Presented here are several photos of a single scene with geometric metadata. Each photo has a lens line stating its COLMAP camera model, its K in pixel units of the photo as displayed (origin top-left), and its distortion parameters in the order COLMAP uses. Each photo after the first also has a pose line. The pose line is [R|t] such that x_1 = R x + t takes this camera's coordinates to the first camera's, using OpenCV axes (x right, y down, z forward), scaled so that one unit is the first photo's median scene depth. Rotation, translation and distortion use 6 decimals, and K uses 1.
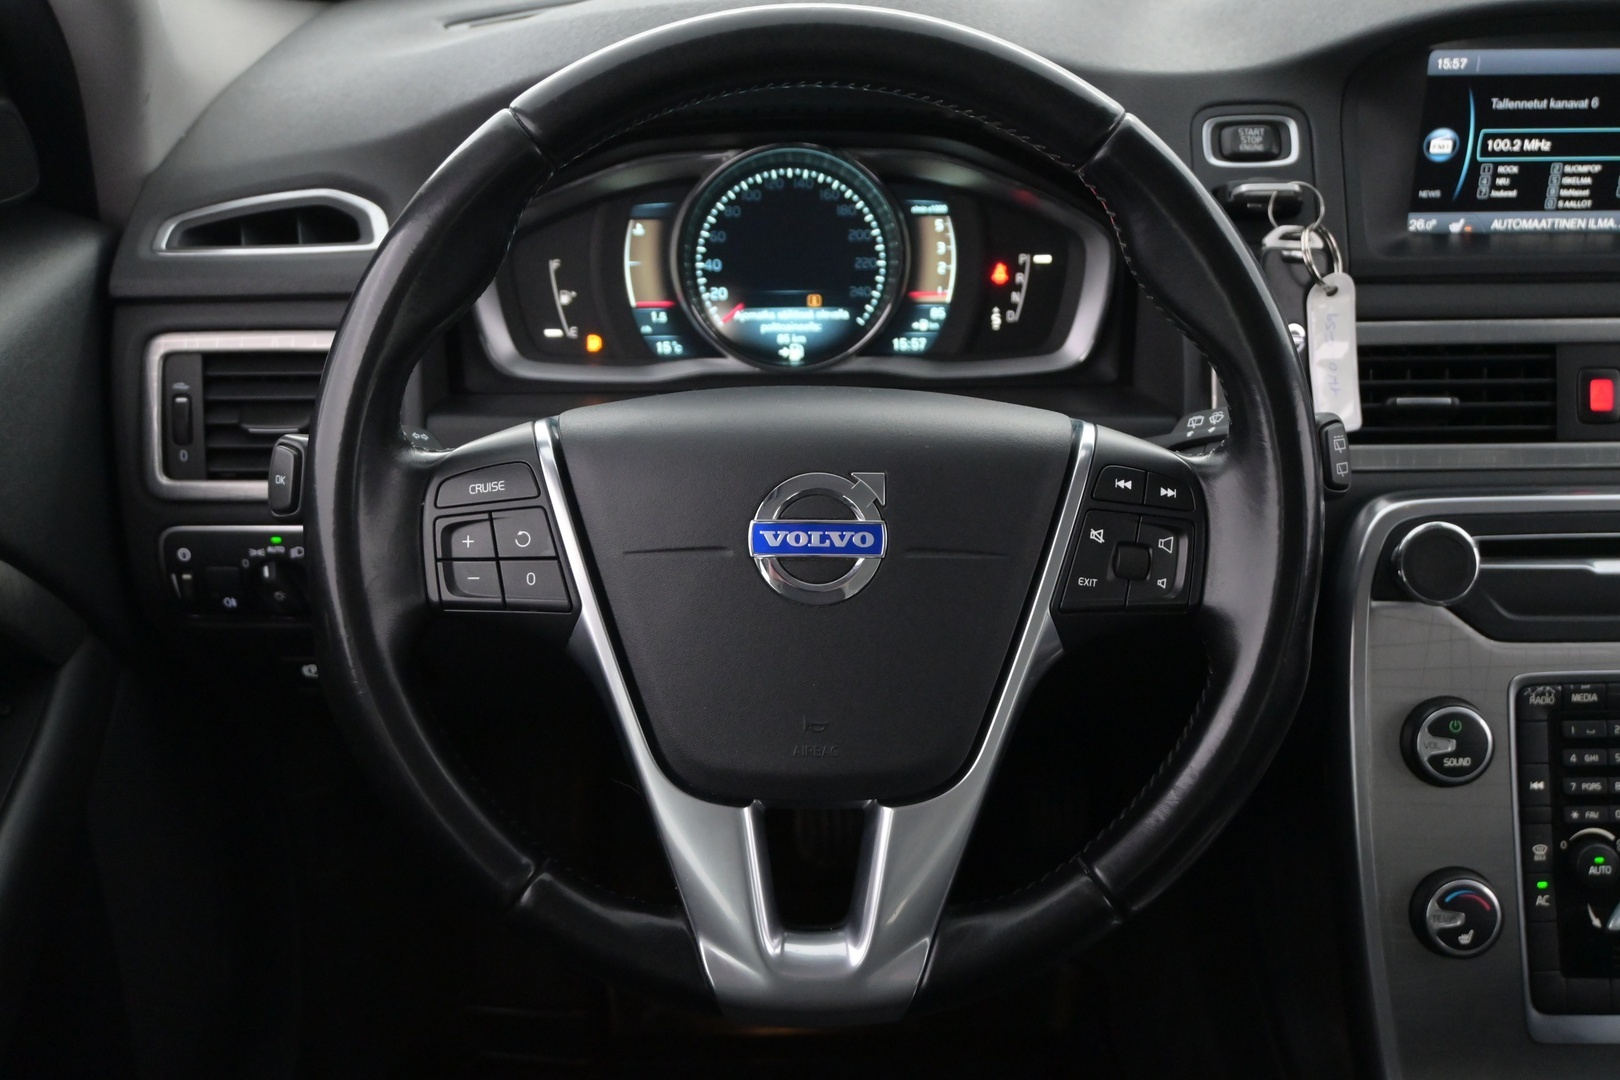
lens RADIAL K [[2095.7, 0, 806.5], [0, 2095.7, 527.3], [0, 0, 1]] dist [-0.004674, 0.000000]
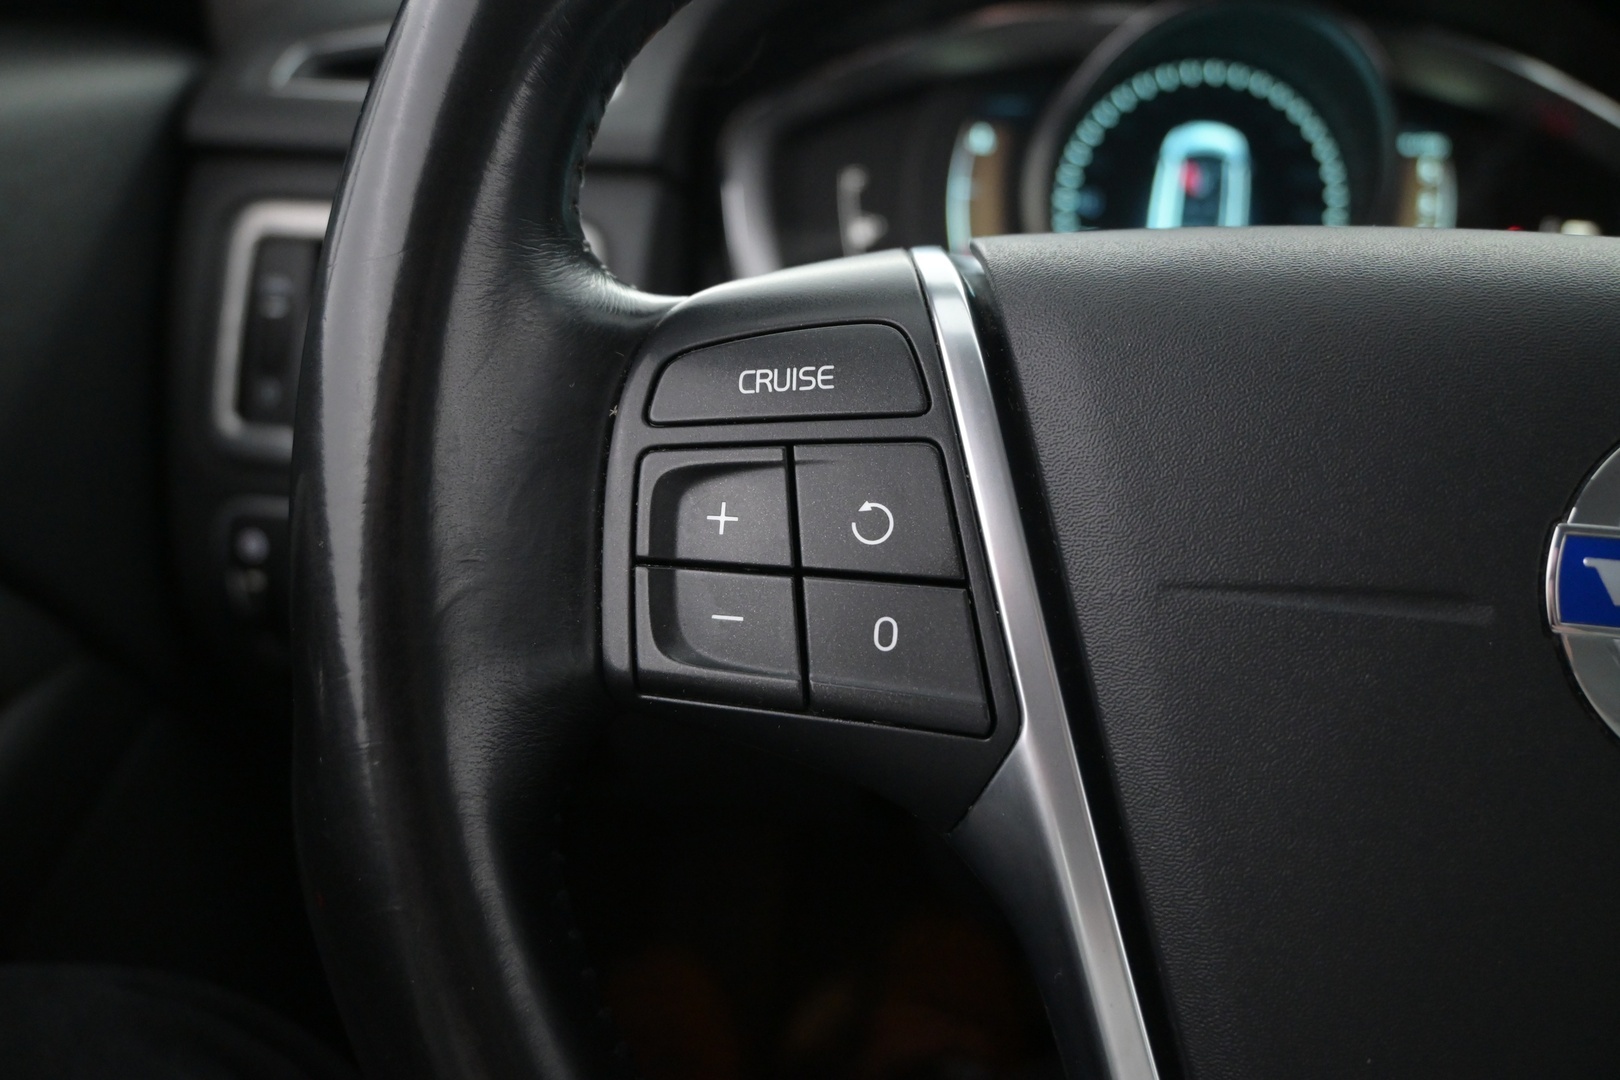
lens RADIAL K [[1436.1, 0, 809.6], [0, 1436.1, 533.5], [0, 0, 1]] dist [0.011538, -0.002108]
pose [[0.993674, 0.088948, -0.068556, -0.103738], [-0.092472, 0.994455, -0.050076, 0.016780], [0.063722, 0.056099, 0.996390, 0.603477]]
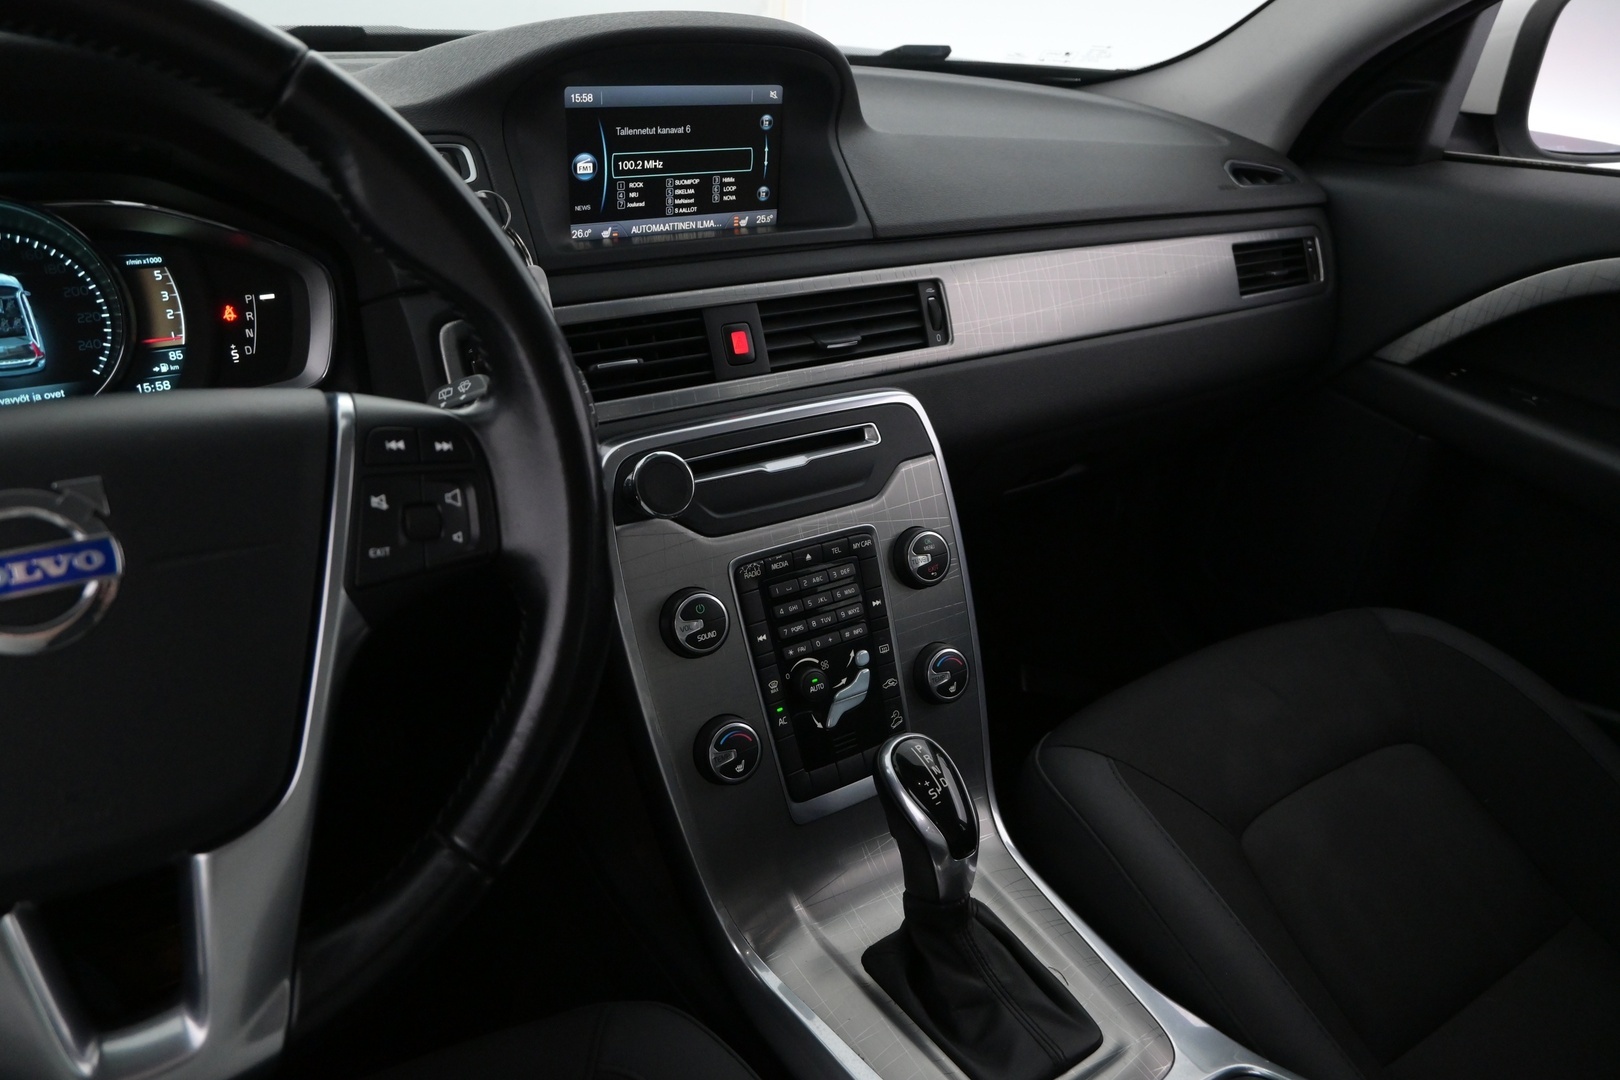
lens RADIAL K [[1104.1, 0, 809.1], [0, 1104.1, 538.6], [0, 0, 1]] dist [-0.002924, 0.000858]
pose [[0.844957, -0.205020, 0.493978, 0.042959], [0.194392, 0.978169, 0.073467, 0.016612], [-0.498256, 0.033949, 0.866365, 0.378680]]
